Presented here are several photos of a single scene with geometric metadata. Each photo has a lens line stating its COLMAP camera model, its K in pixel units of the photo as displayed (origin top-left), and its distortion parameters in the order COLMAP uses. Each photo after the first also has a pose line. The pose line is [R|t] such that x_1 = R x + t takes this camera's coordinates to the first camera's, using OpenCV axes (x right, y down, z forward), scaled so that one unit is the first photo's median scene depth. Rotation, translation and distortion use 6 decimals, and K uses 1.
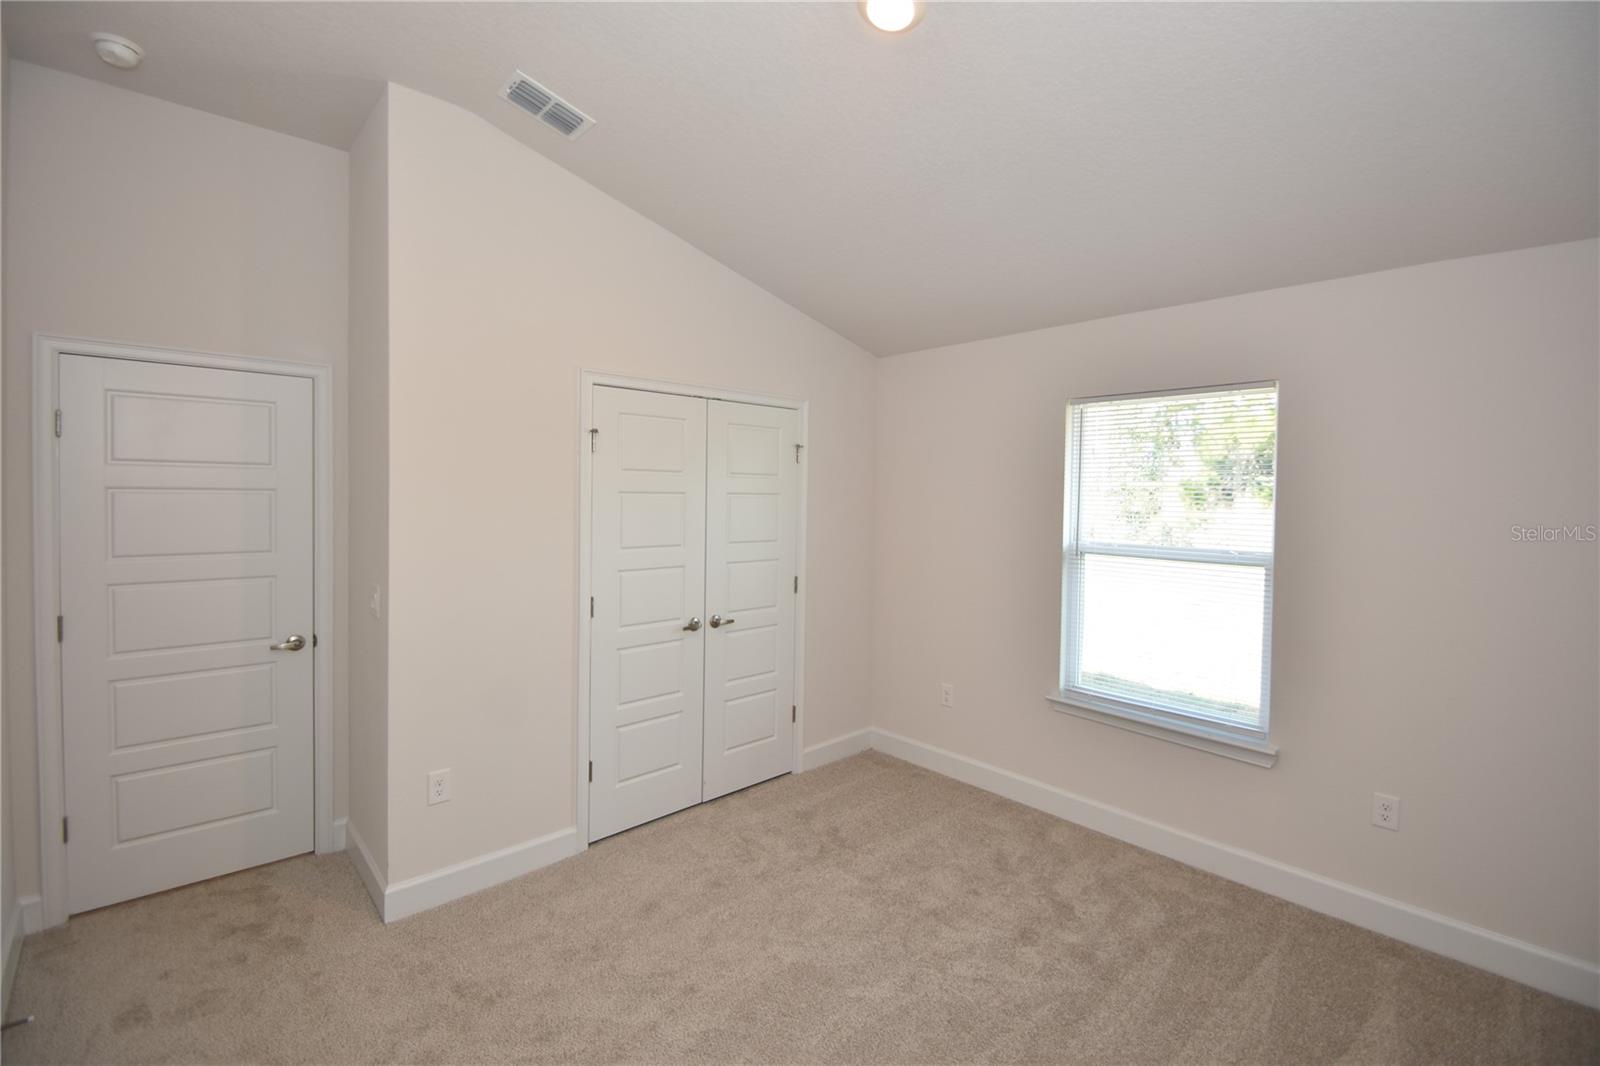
lens RADIAL K [[695.1, 0, 800.4], [0, 695.1, 510.5], [0, 0, 1]] dist [0.003878, -0.010498]
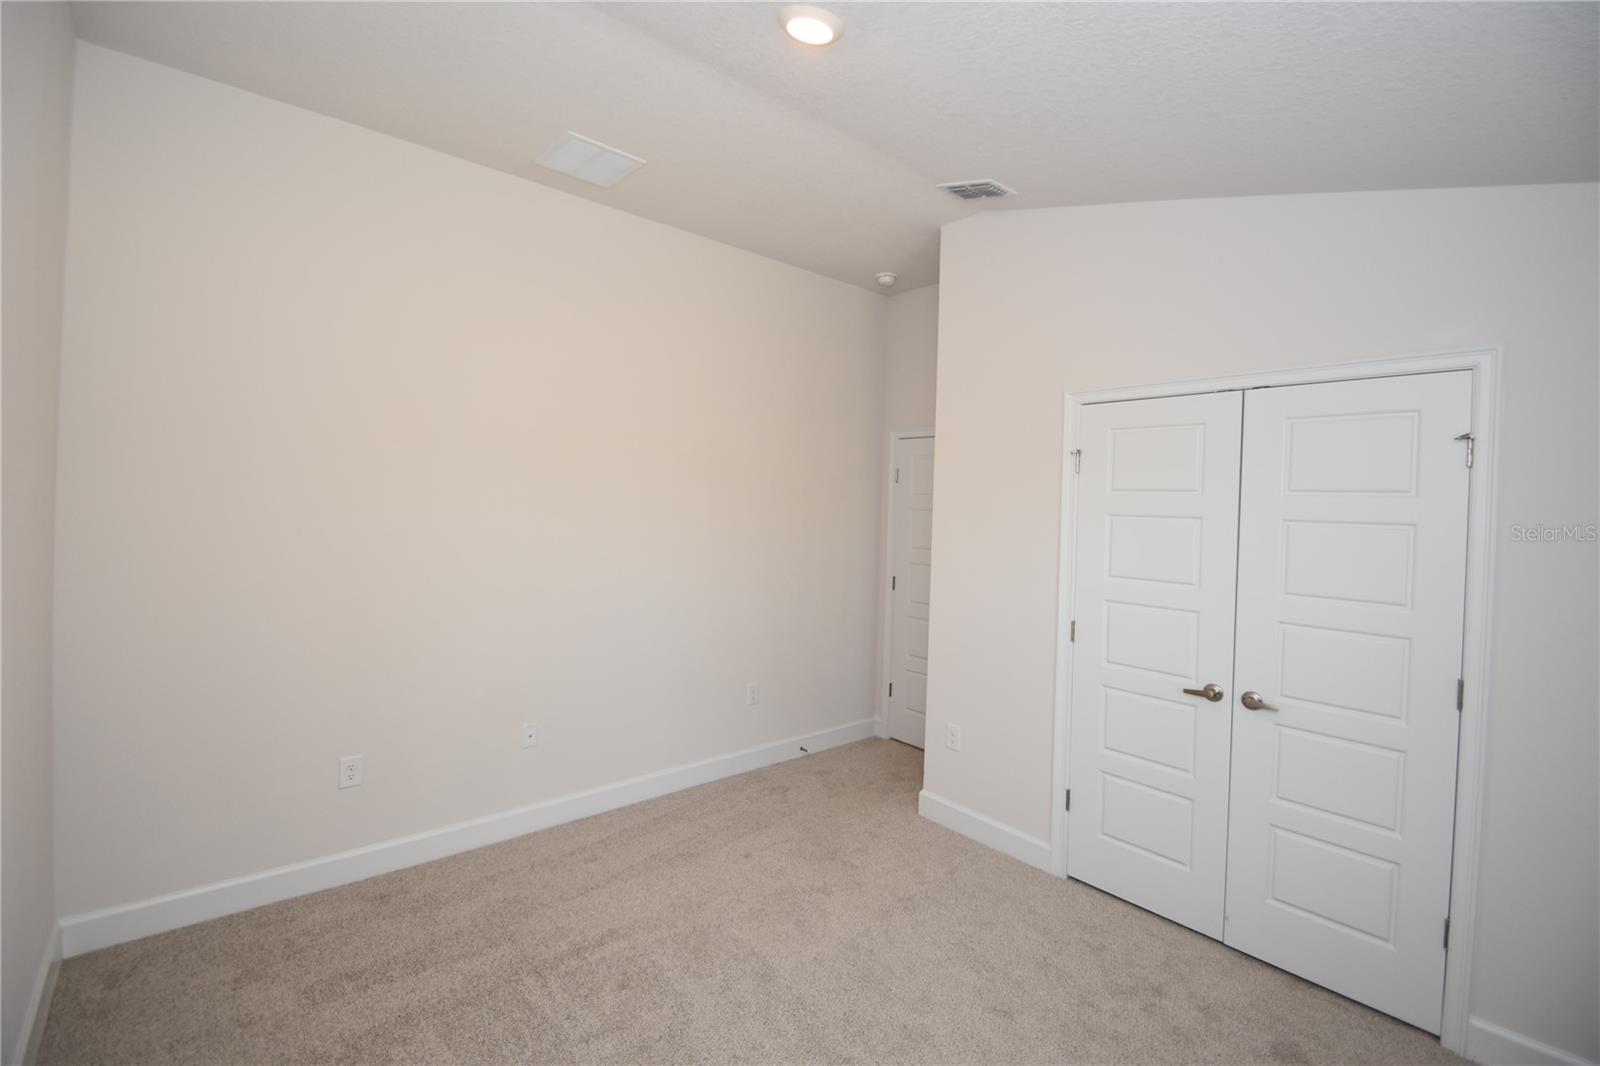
lens RADIAL K [[695.1, 0, 800.4], [0, 695.1, 510.5], [0, 0, 1]] dist [0.003878, -0.010498]
pose [[-0.028989, -0.002079, -0.999578, 0.619950], [-0.055768, 0.998444, -0.000459, -0.007967], [0.998023, 0.055732, -0.029060, 0.570749]]
